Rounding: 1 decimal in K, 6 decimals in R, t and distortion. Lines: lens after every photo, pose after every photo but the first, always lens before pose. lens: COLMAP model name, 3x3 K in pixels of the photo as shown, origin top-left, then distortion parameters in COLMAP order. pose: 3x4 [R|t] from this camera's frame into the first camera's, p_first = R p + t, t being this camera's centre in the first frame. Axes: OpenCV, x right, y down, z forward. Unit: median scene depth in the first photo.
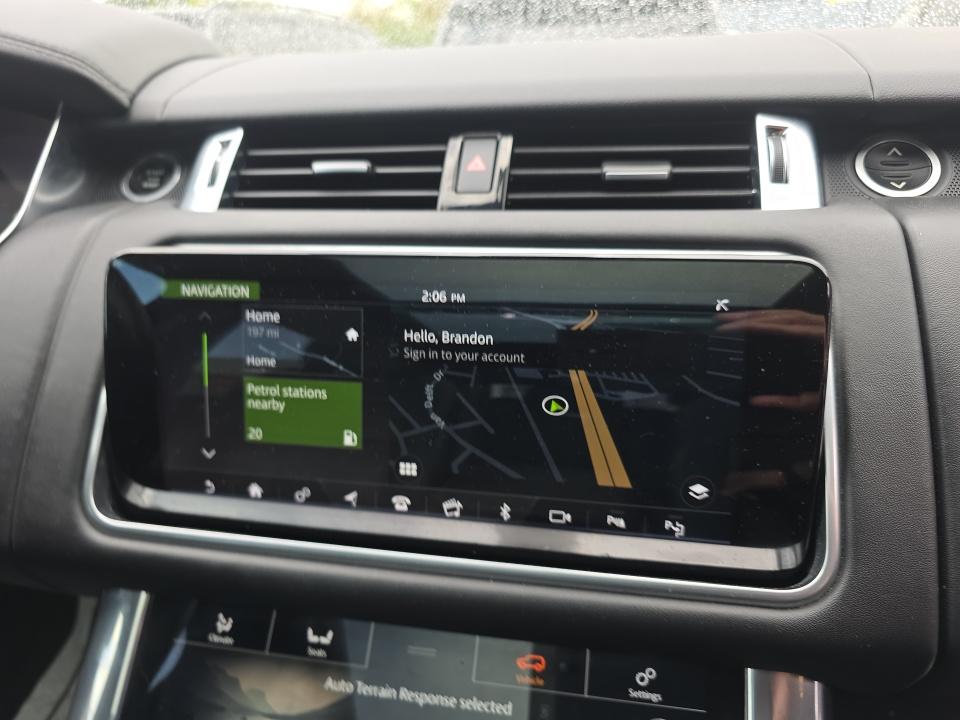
lens RADIAL K [[644.1, 0, 481.9], [0, 644.1, 360.8], [0, 0, 1]] dist [-0.008842, -0.001530]
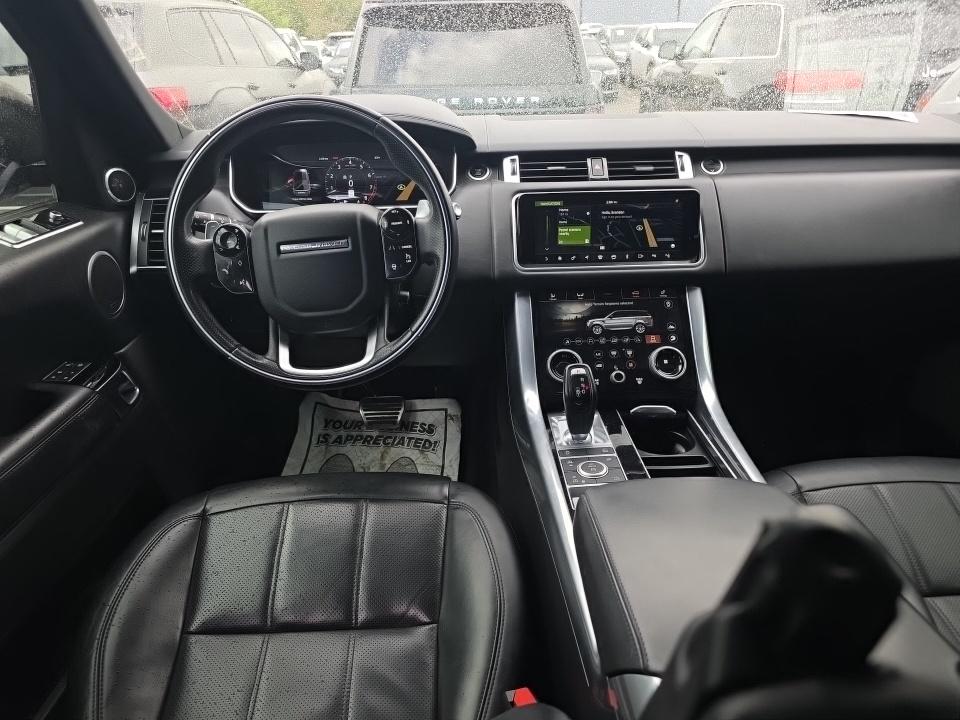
lens RADIAL K [[644.1, 0, 478.4], [0, 644.1, 360.4], [0, 0, 1]] dist [-0.008842, -0.001530]
pose [[0.977227, -0.078989, 0.196950, -1.453622], [0.070049, 0.996189, 0.051960, 0.515260], [-0.200303, -0.036980, 0.979036, -2.345853]]
